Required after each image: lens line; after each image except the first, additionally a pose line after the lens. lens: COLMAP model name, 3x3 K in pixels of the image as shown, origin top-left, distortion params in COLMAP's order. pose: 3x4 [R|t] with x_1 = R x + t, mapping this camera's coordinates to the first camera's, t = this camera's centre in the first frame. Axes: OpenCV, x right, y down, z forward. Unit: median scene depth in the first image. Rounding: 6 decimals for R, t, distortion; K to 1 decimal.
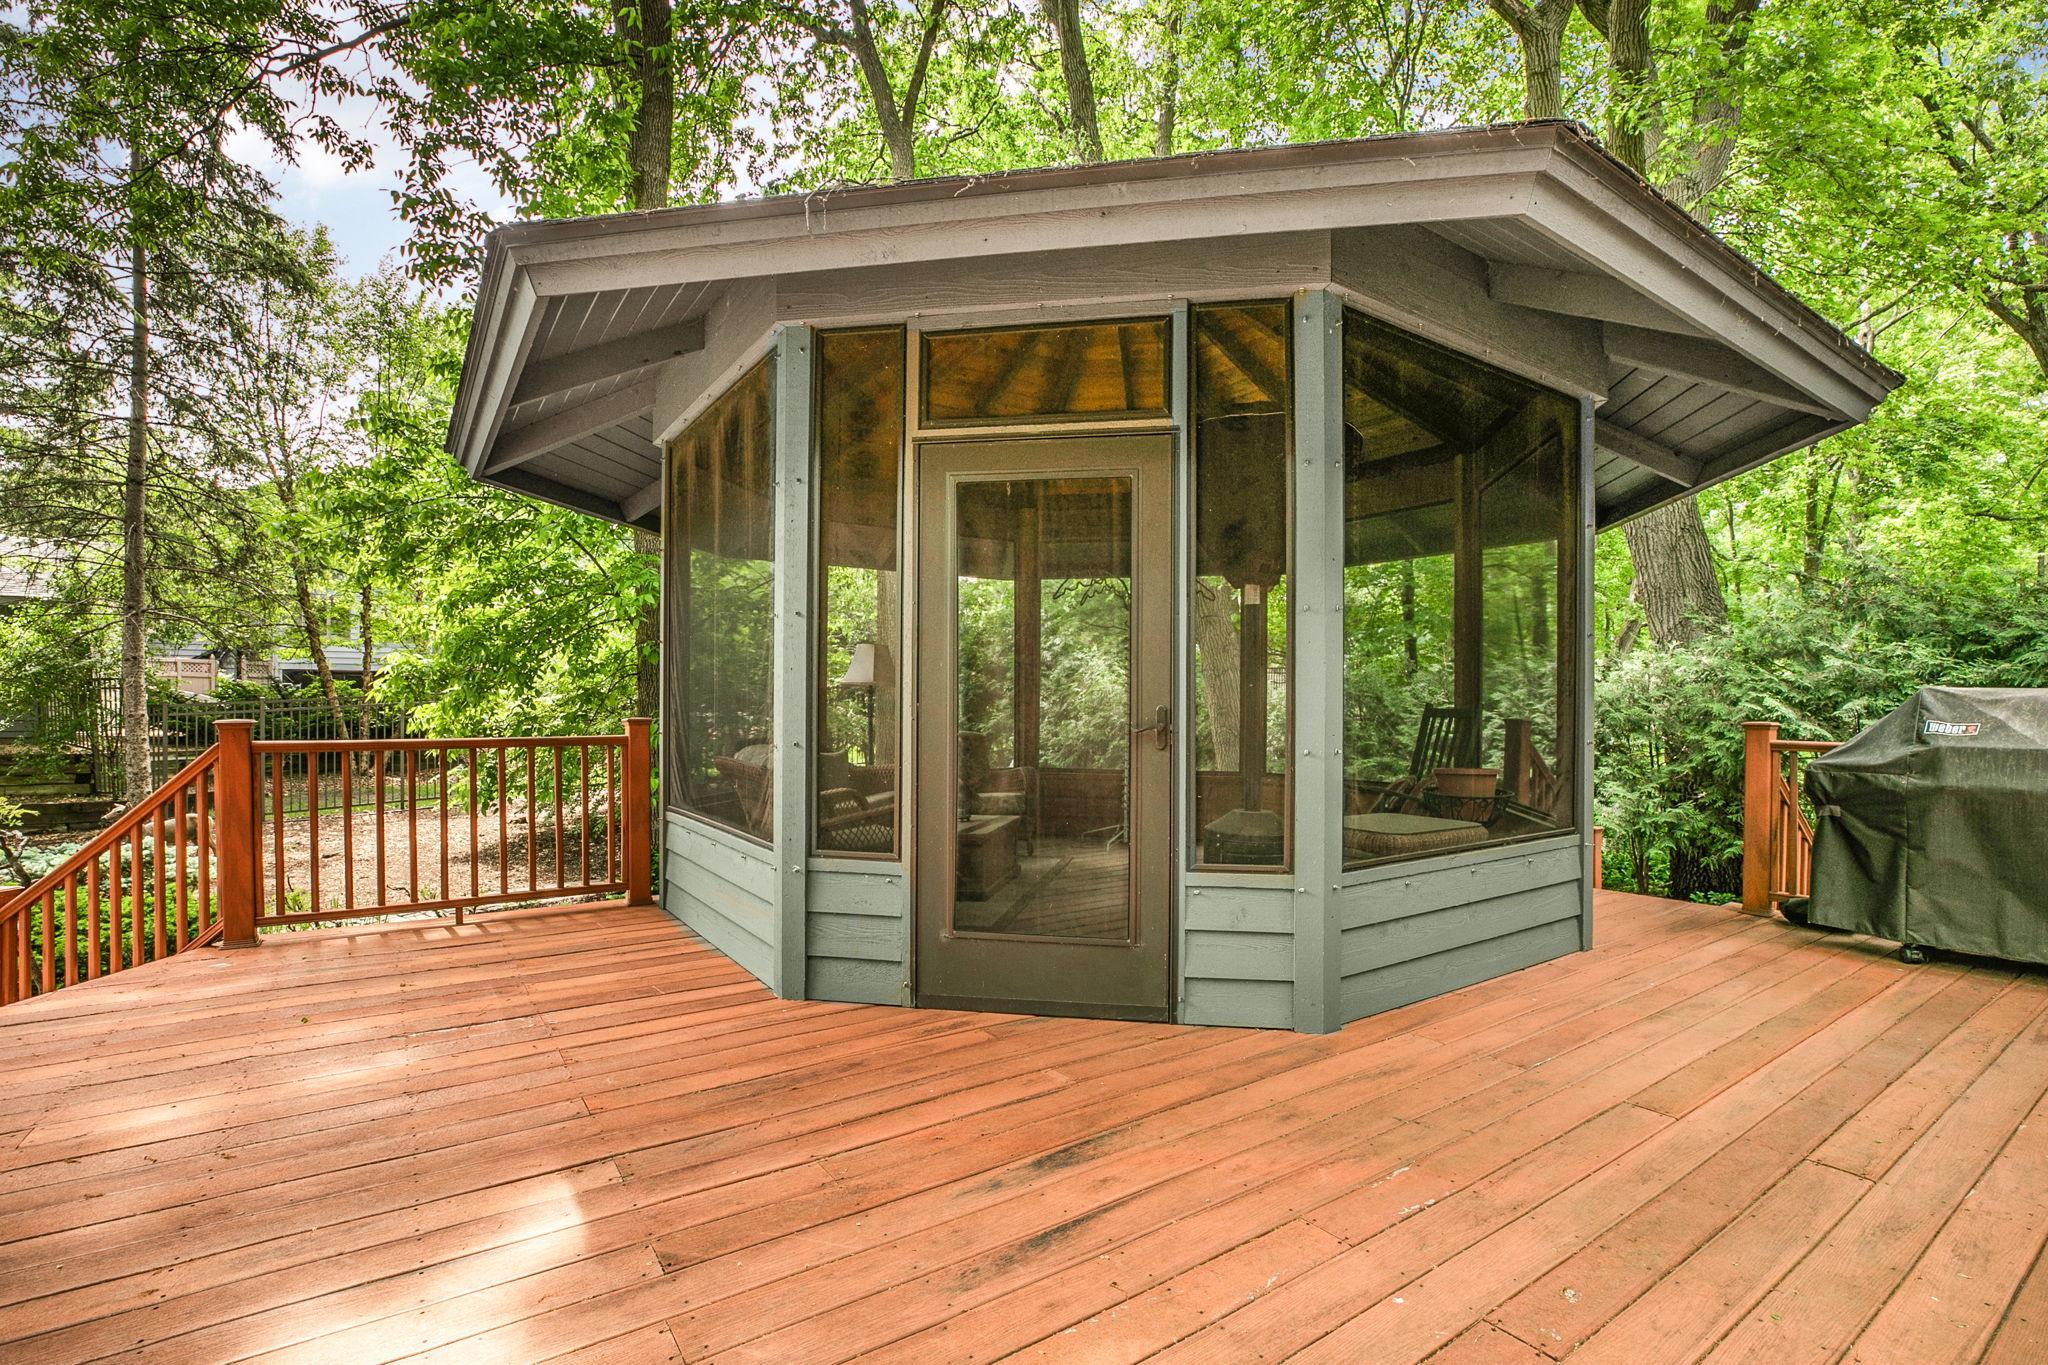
lens RADIAL K [[960.4, 0, 1054.8], [0, 960.4, 696.6], [0, 0, 1]] dist [-0.024504, 0.000443]
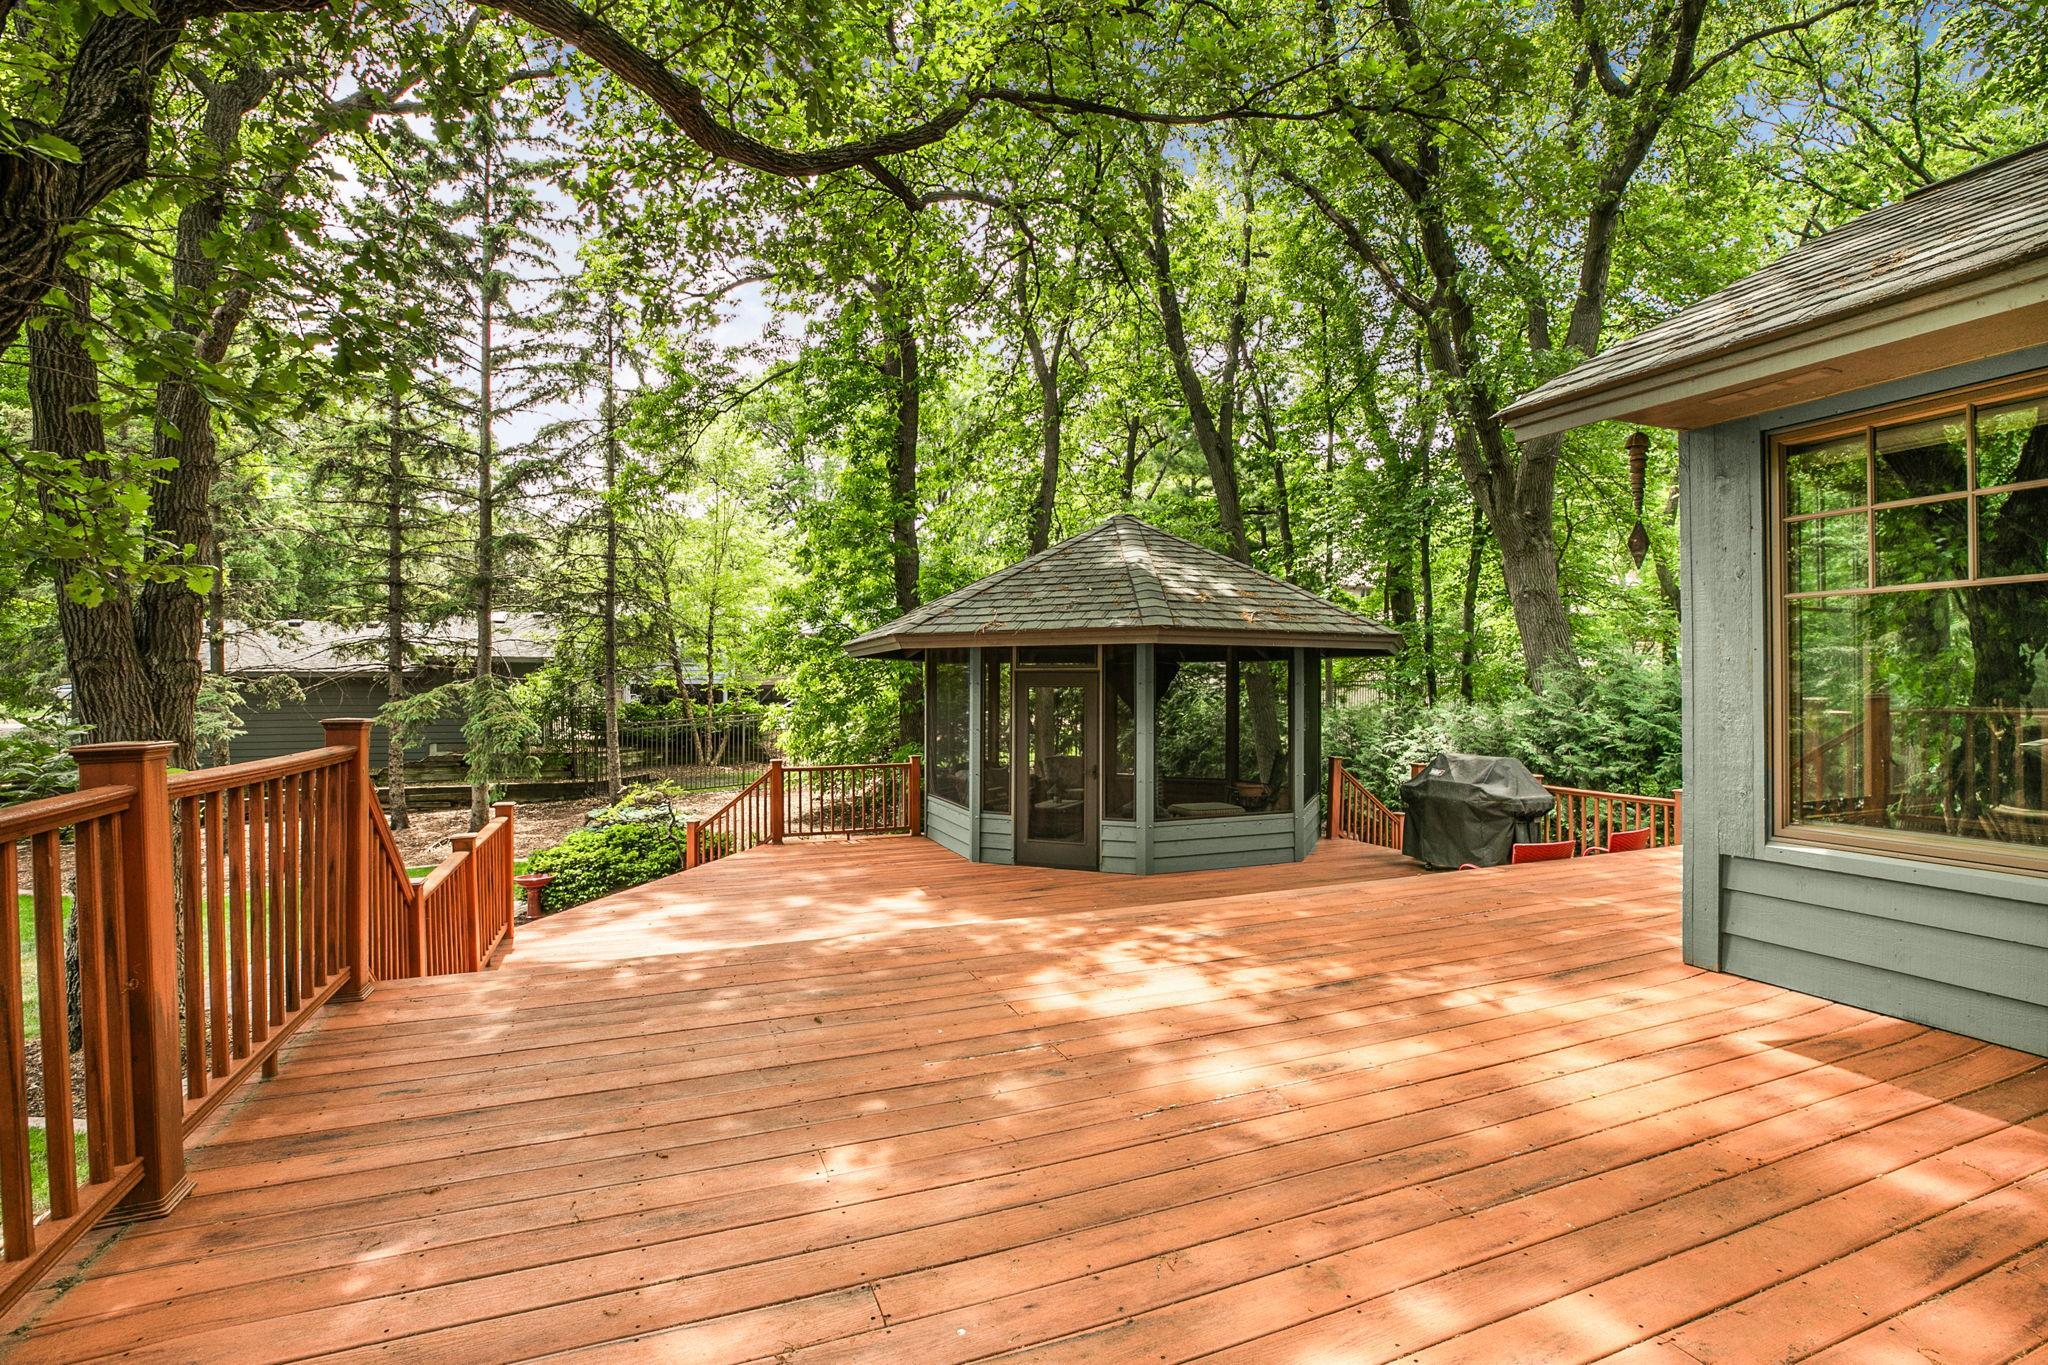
lens RADIAL K [[960.4, 0, 1054.8], [0, 960.4, 696.6], [0, 0, 1]] dist [-0.024504, 0.000443]
pose [[0.976967, -0.003506, -0.213361, 0.597861], [0.007173, 0.999839, 0.016419, -0.237116], [0.213270, -0.017571, 0.976835, -1.828552]]
